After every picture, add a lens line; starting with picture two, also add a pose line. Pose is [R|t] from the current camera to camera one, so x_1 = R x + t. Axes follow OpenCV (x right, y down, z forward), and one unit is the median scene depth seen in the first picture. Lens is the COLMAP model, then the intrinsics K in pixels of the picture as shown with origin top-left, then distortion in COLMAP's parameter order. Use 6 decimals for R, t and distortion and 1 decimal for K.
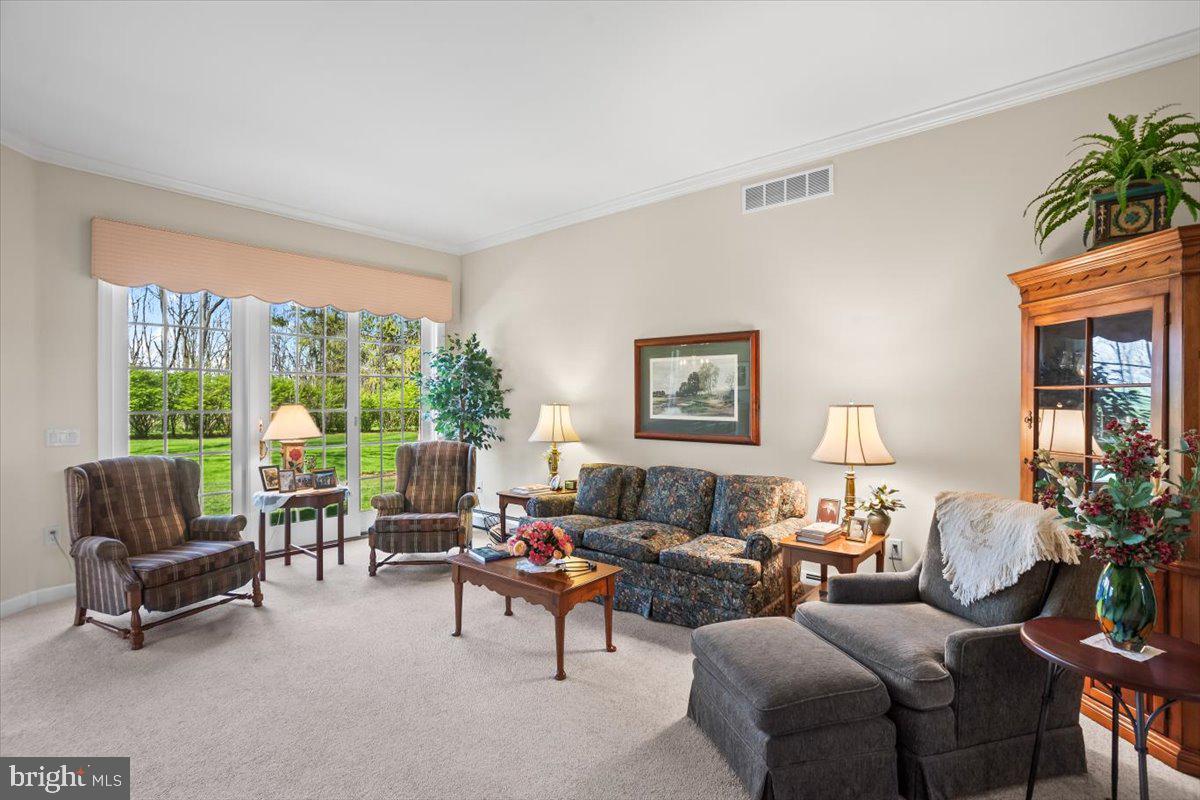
lens RADIAL K [[570.9, 0, 600.0], [0, 570.9, 400.0], [0, 0, 1]] dist [-0.001348, 0.001079]
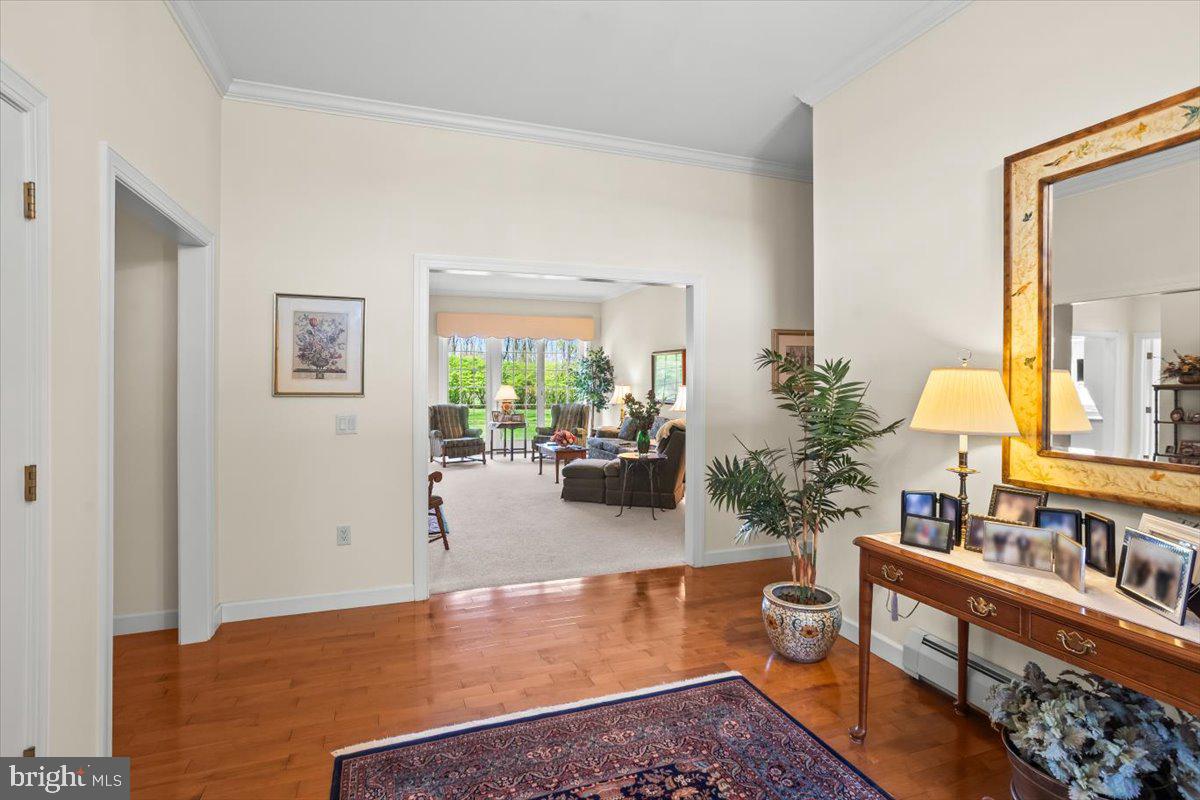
lens RADIAL K [[582.4, 0, 599.4], [0, 582.4, 381.0], [0, 0, 1]] dist [-0.000619, 0.001184]
pose [[0.872964, -0.001585, -0.487782, 1.073639], [-0.002959, 0.999959, -0.008544, 0.013795], [0.487776, 0.008902, 0.872923, -0.975347]]
